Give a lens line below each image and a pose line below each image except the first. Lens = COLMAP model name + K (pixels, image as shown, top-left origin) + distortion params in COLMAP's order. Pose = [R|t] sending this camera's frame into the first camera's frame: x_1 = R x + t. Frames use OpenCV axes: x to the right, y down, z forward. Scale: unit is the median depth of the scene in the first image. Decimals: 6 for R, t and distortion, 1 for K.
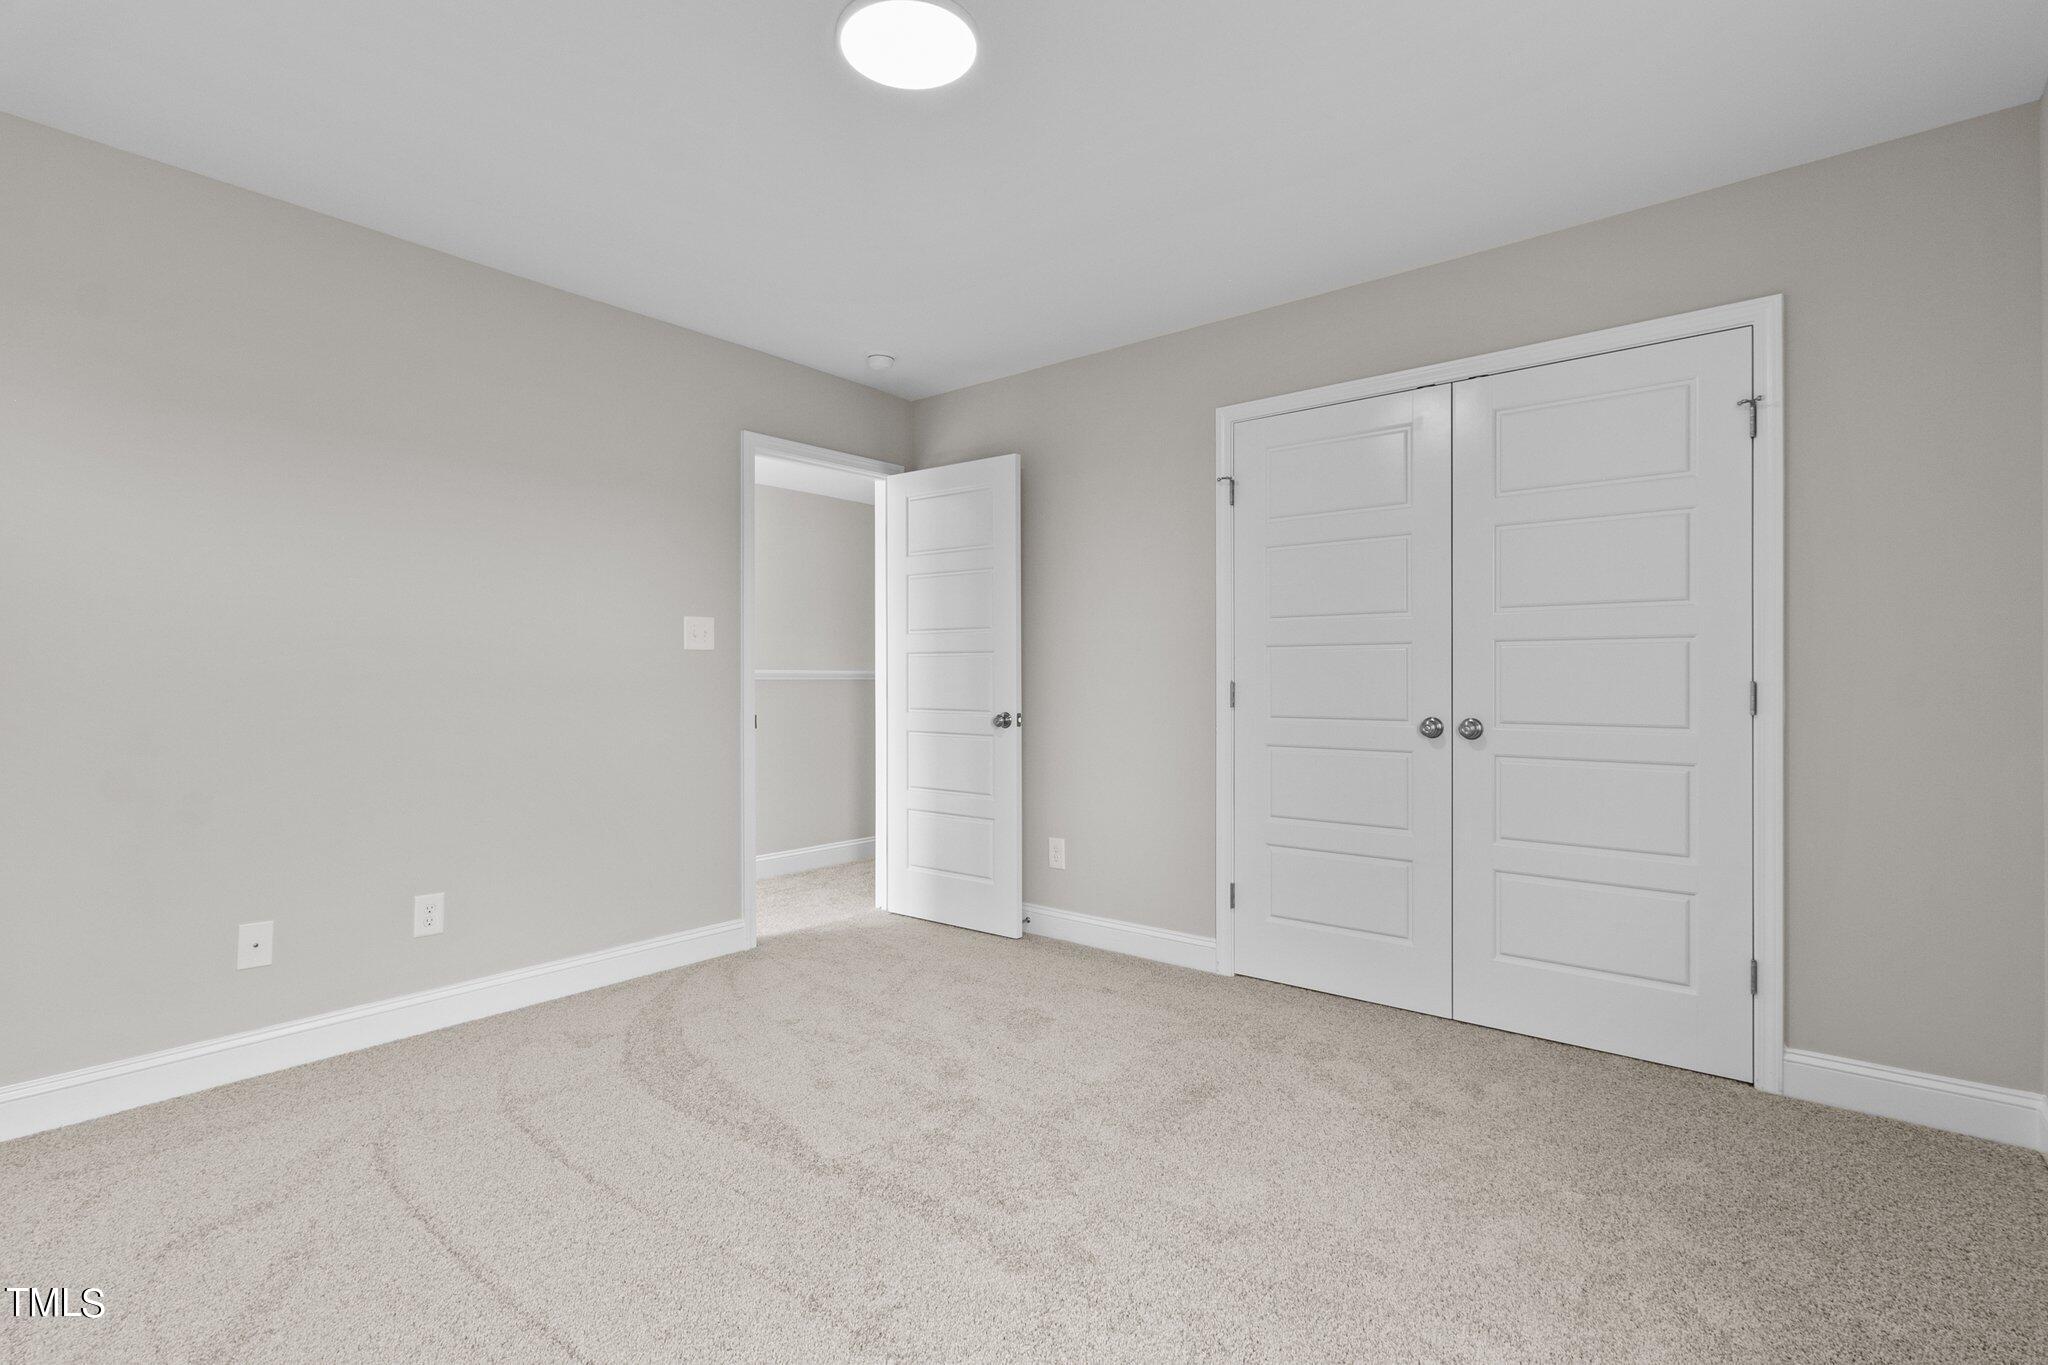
lens RADIAL K [[952.3, 0, 1023.2], [0, 952.3, 677.4], [0, 0, 1]] dist [0.003645, 0.000241]
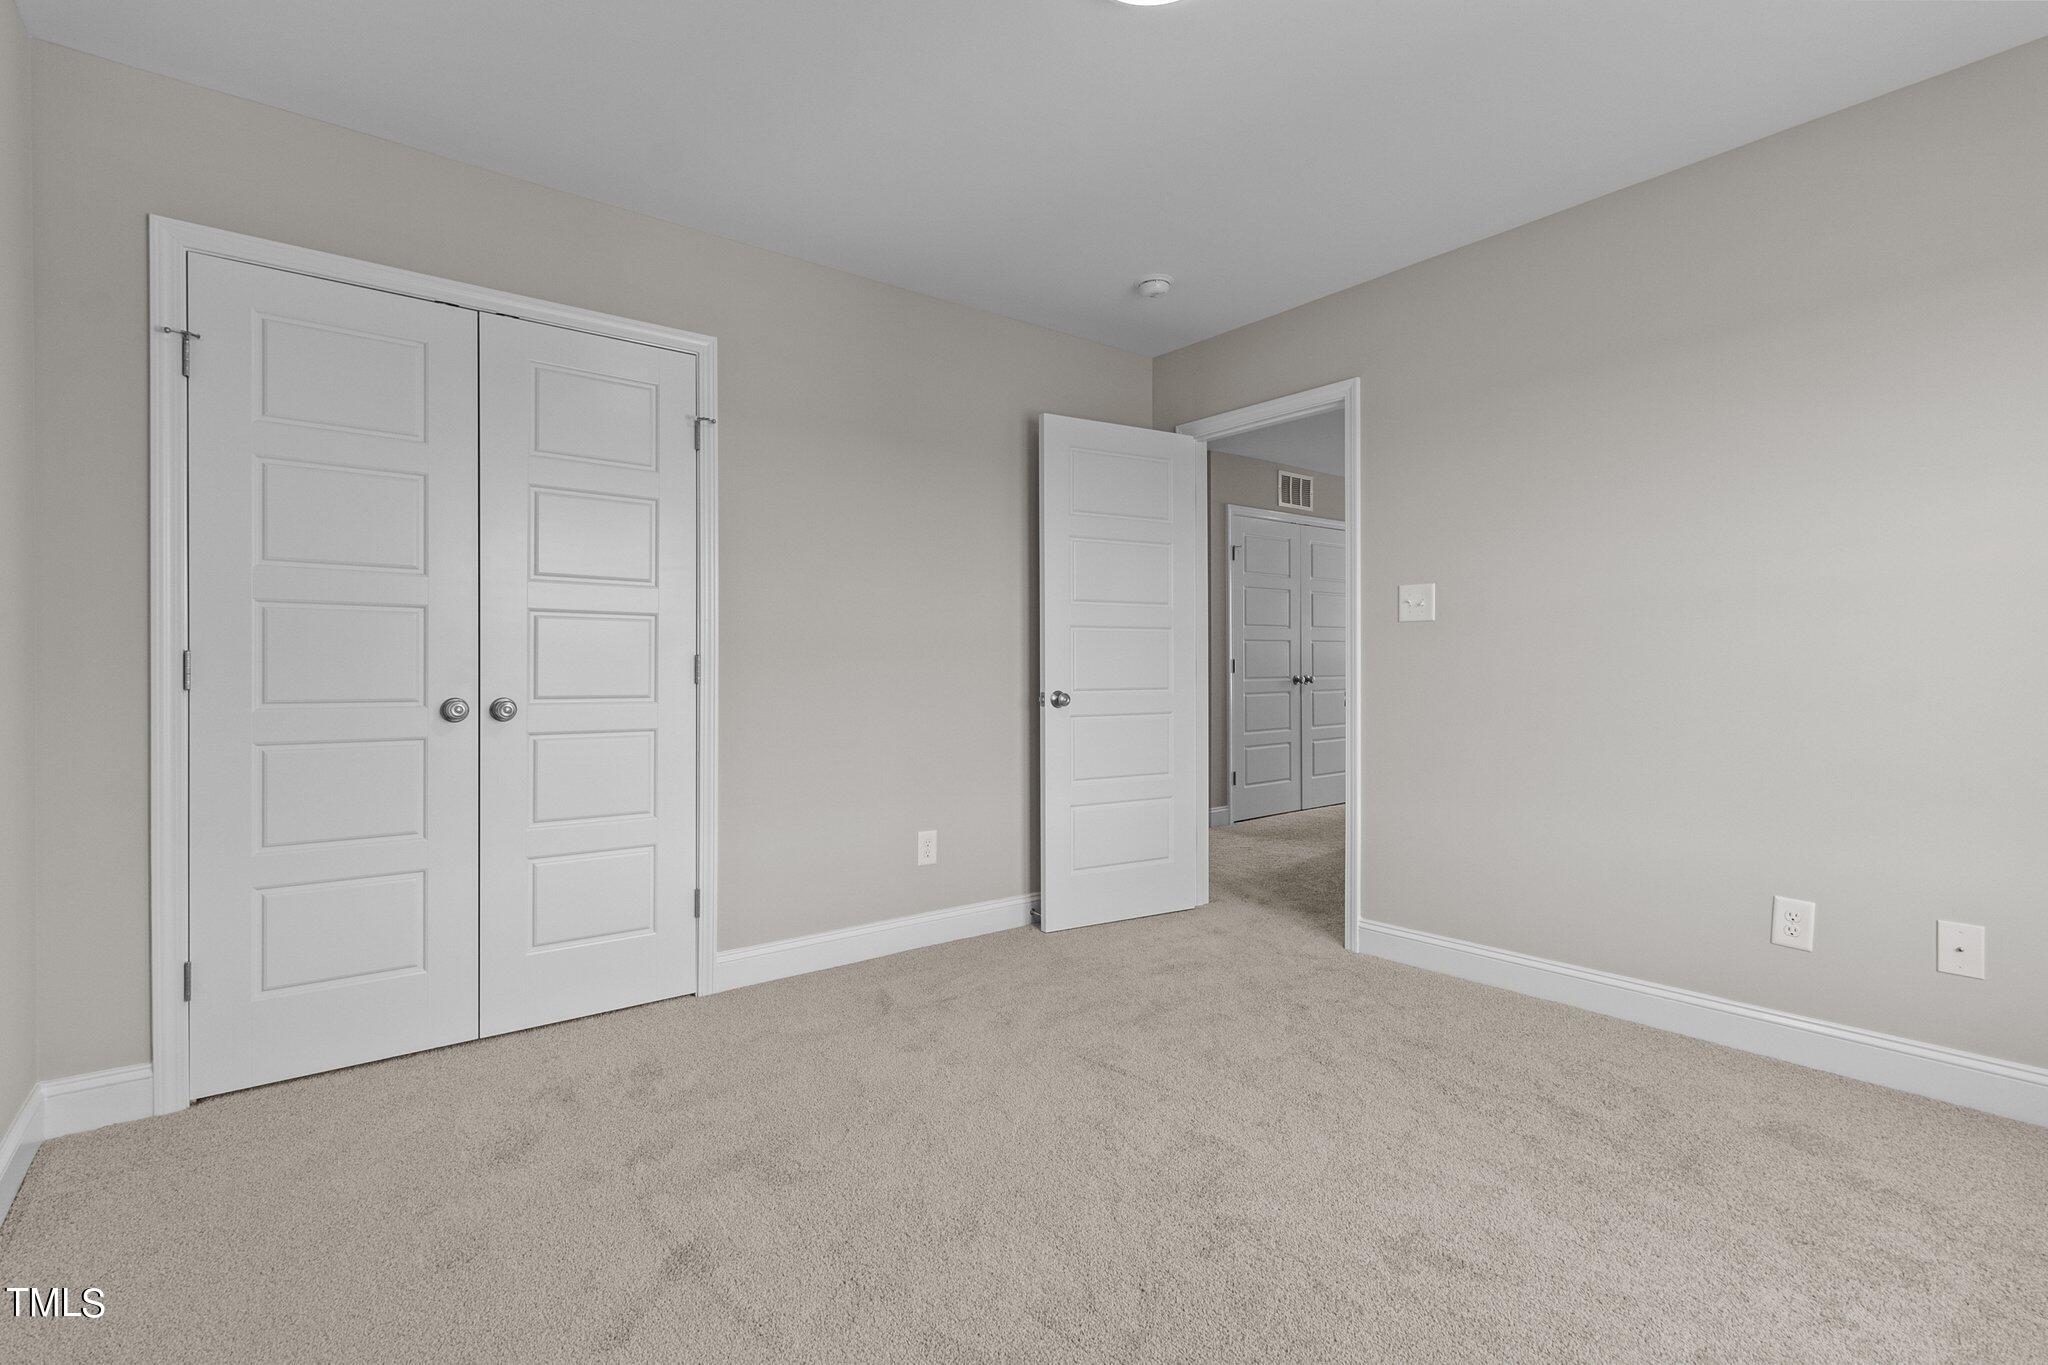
lens RADIAL K [[952.3, 0, 1027.5], [0, 952.3, 685.7], [0, 0, 1]] dist [0.003645, 0.000241]
pose [[0.204703, -0.014740, 0.978713, -0.300776], [-0.004179, 0.999864, 0.015933, 0.015546], [-0.978815, -0.007351, 0.204614, 0.321251]]
